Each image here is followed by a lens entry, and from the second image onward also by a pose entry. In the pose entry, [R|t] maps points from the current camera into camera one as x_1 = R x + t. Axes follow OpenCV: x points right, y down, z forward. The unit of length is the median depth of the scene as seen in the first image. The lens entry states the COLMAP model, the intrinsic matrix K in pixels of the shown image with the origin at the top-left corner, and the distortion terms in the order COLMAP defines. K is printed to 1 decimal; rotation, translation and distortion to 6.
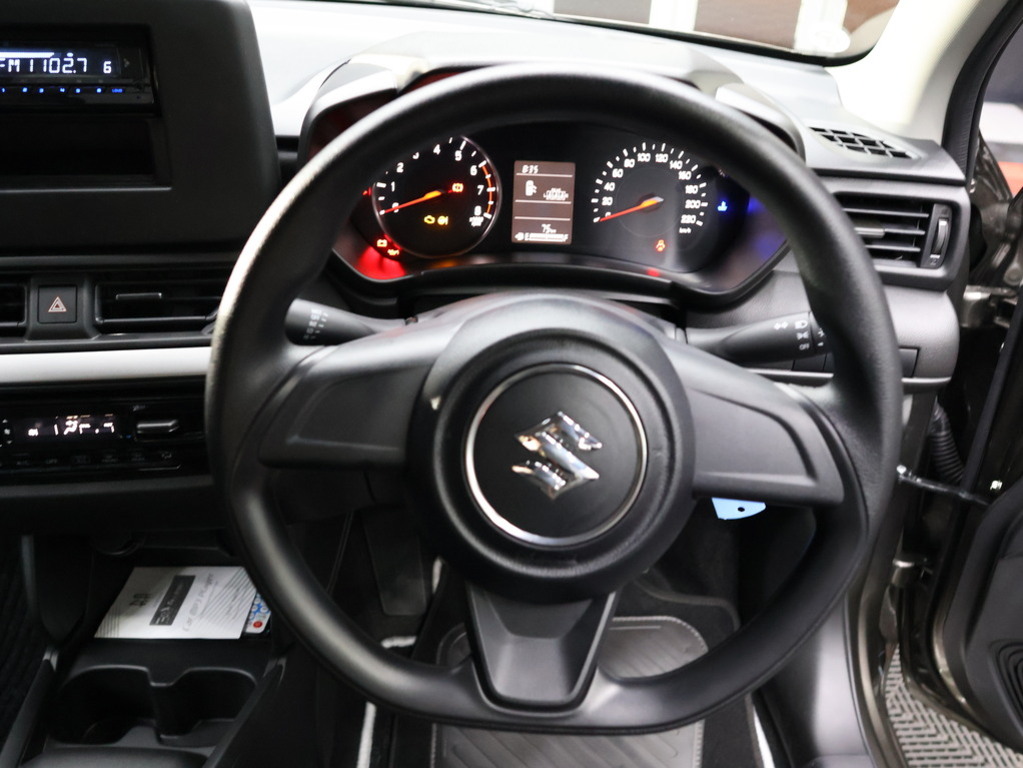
lens RADIAL K [[862.4, 0, 511.5], [0, 862.4, 384.0], [0, 0, 1]] dist [-0.007083, 0.006999]
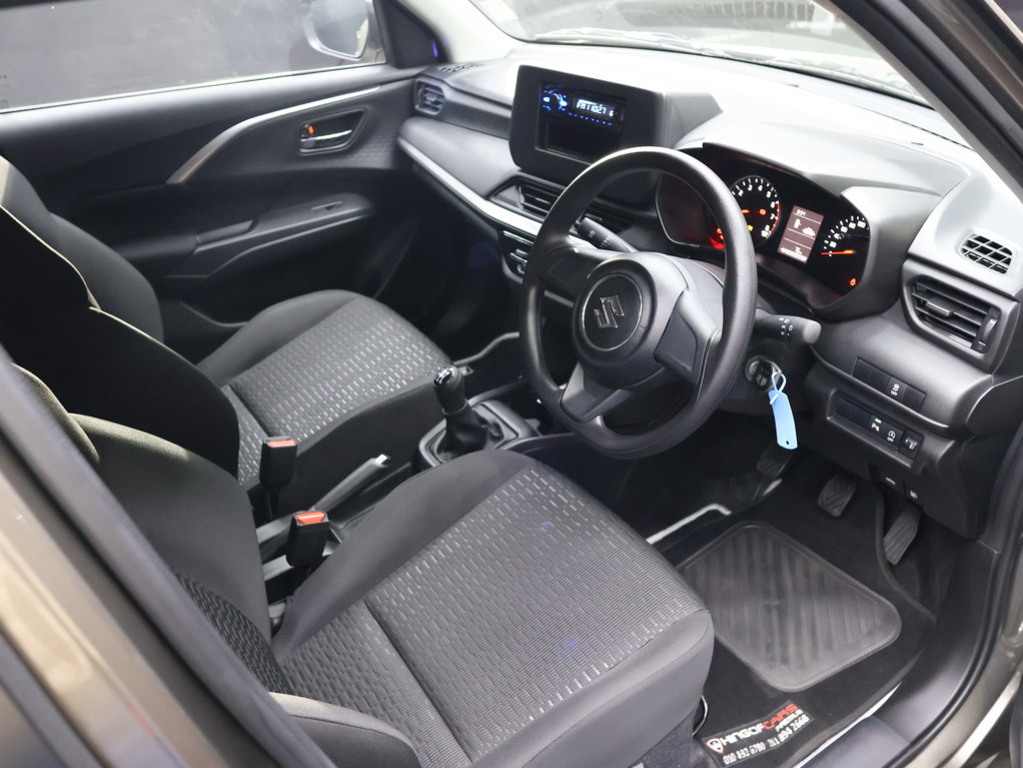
lens RADIAL K [[862.4, 0, 511.5], [0, 862.4, 384.0], [0, 0, 1]] dist [-0.007083, 0.006999]
pose [[0.554461, 0.400453, -0.729528, 1.048421], [-0.397435, 0.897606, 0.190653, -0.049838], [0.731176, 0.184231, 0.656842, -0.425111]]
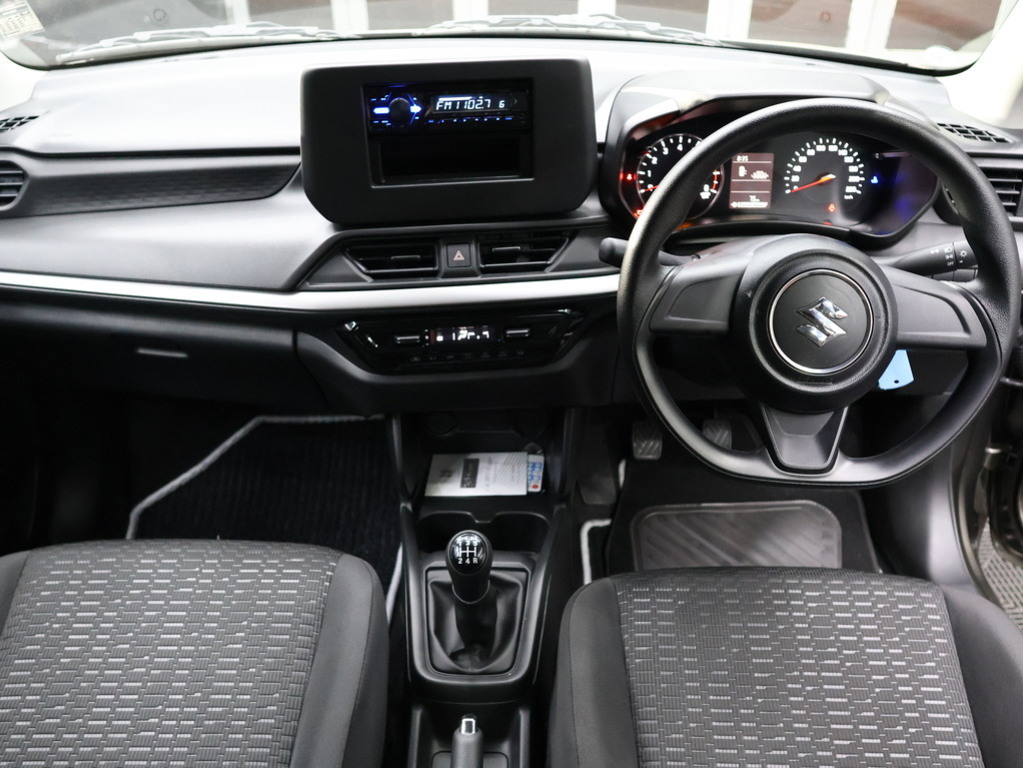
lens RADIAL K [[862.4, 0, 511.5], [0, 862.4, 384.0], [0, 0, 1]] dist [-0.007083, 0.006999]
pose [[0.998784, -0.023093, -0.043546, -0.318568], [0.023627, 0.999651, 0.011801, 0.109764], [0.043259, -0.012816, 0.998982, -0.496113]]
